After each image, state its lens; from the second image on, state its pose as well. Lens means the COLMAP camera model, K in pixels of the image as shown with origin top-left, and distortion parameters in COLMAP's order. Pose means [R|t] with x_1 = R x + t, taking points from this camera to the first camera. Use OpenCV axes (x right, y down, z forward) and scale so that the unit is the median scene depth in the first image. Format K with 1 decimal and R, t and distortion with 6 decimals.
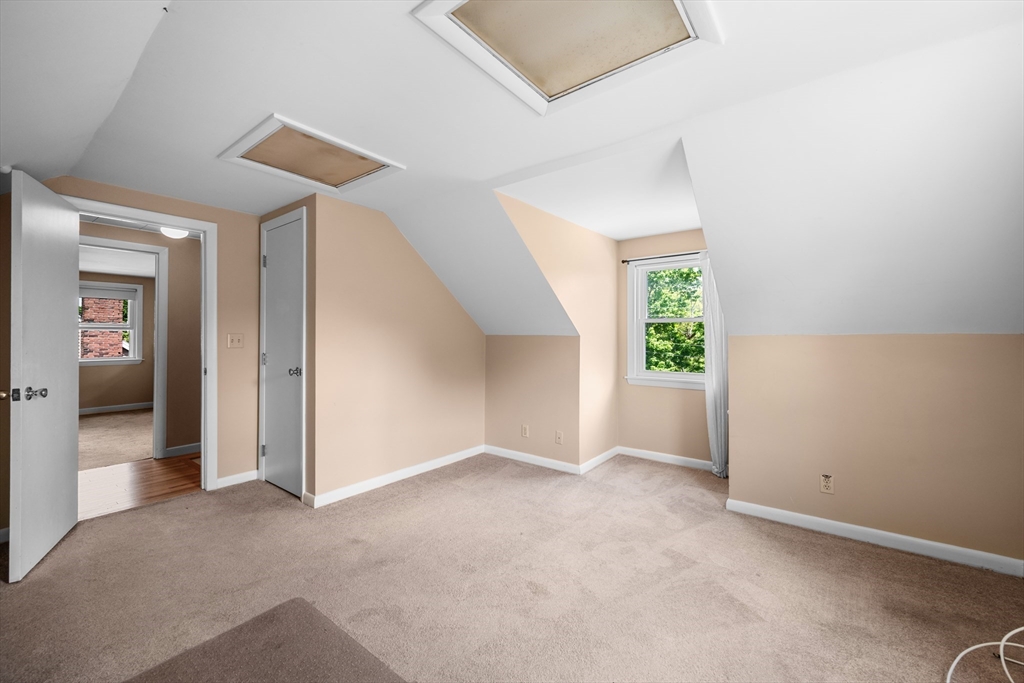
lens RADIAL K [[408.7, 0, 515.0], [0, 408.7, 334.9], [0, 0, 1]] dist [0.000139, 0.000317]
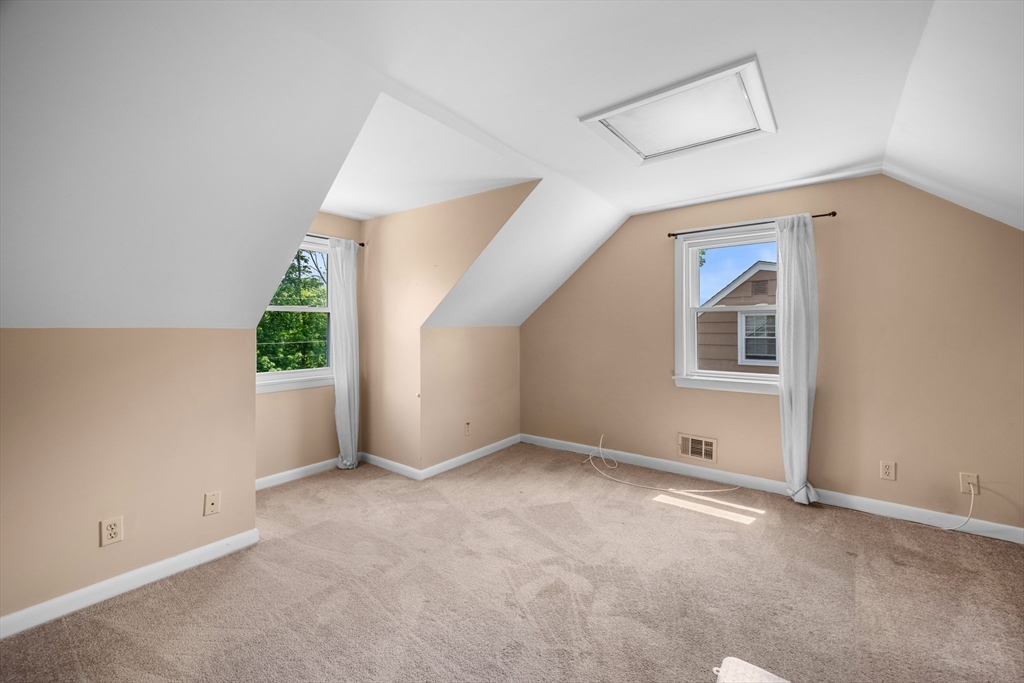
lens RADIAL K [[411.7, 0, 513.4], [0, 411.7, 325.6], [0, 0, 1]] dist [0.000746, 0.000003]
pose [[0.003708, -0.000479, 0.999993, -0.602654], [0.002873, 0.999996, 0.000469, -0.003417], [-0.999989, 0.002872, 0.003709, 0.708610]]
